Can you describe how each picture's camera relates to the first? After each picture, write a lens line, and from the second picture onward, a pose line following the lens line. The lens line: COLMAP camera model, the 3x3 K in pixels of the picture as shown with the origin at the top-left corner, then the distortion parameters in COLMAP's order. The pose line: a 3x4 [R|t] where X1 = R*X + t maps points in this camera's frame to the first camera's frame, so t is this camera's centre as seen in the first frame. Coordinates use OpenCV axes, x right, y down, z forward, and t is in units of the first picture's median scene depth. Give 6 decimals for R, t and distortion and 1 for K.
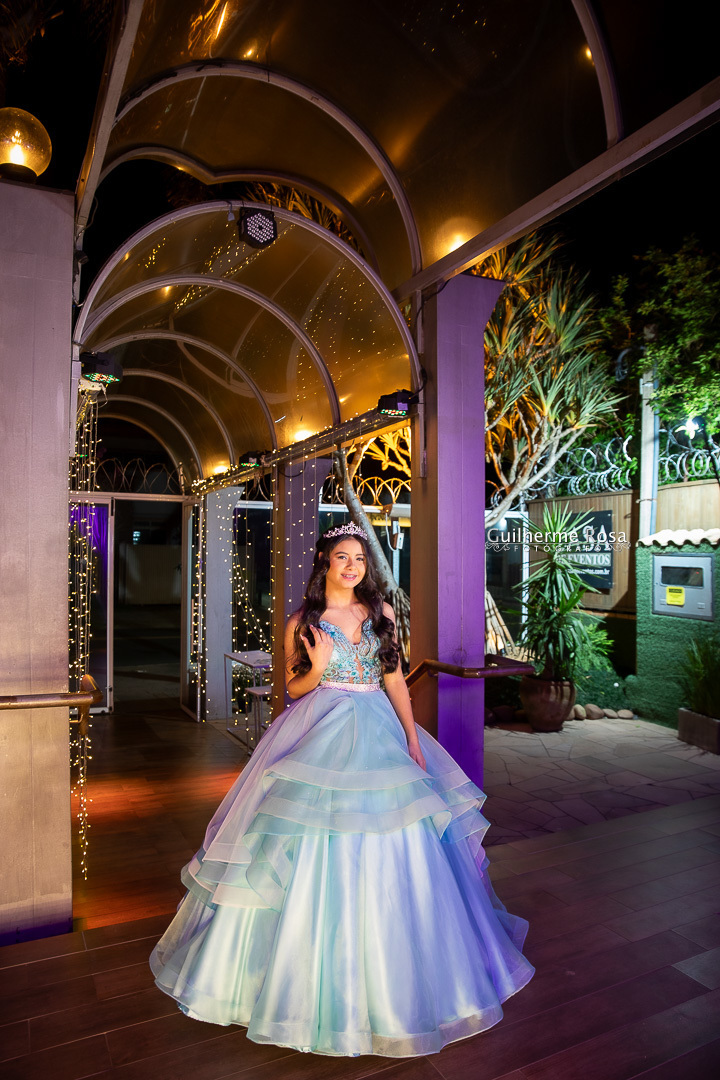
lens RADIAL K [[735.8, 0, 366.3], [0, 735.8, 549.0], [0, 0, 1]] dist [-0.103987, 0.074518]
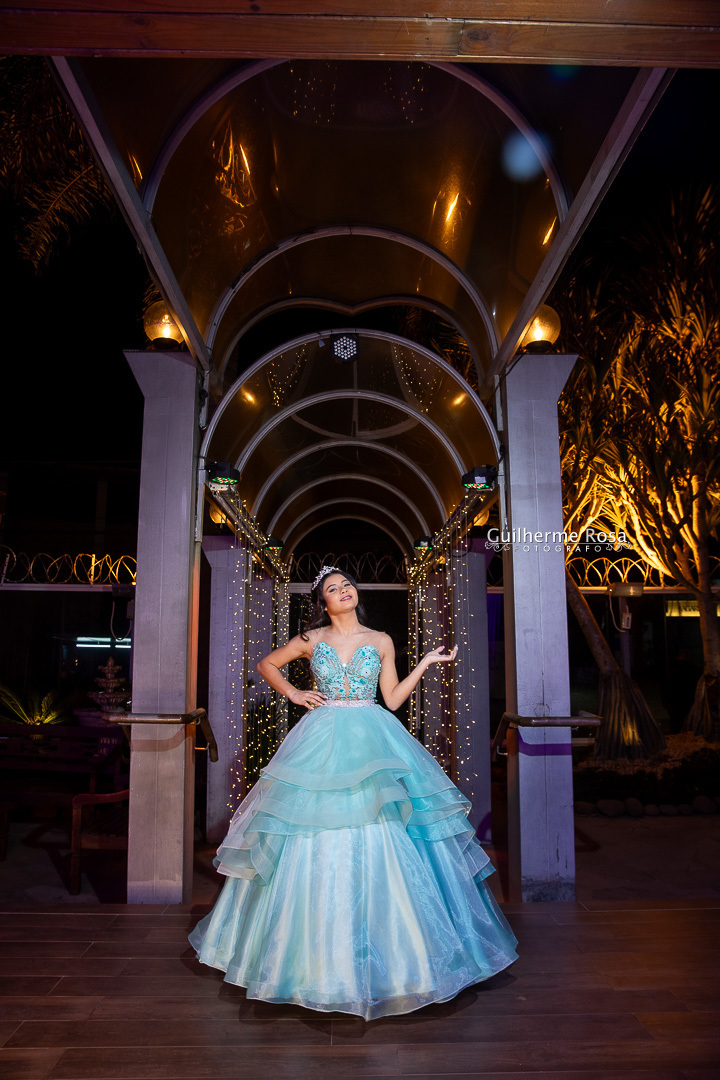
lens RADIAL K [[735.8, 0, 360.4], [0, 735.8, 551.5], [0, 0, 1]] dist [-0.103987, 0.074518]
pose [[0.903856, -0.066060, -0.422706, 0.345420], [0.009280, 0.990802, -0.134999, 0.060369], [0.427736, 0.118097, 0.896156, -0.055653]]
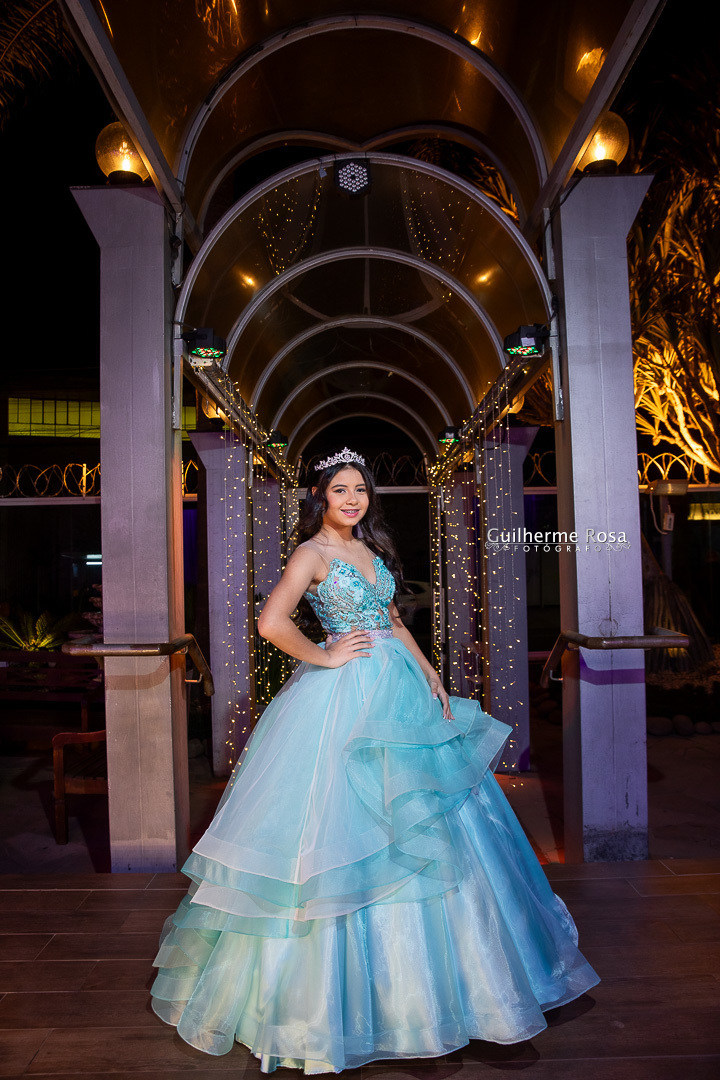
lens RADIAL K [[735.8, 0, 360.5], [0, 735.8, 549.5], [0, 0, 1]] dist [-0.103987, 0.074518]
pose [[0.894692, -0.037114, -0.445138, 0.247162], [0.032763, 0.999310, -0.017467, 0.062837], [0.445479, 0.001043, 0.895292, 0.132335]]
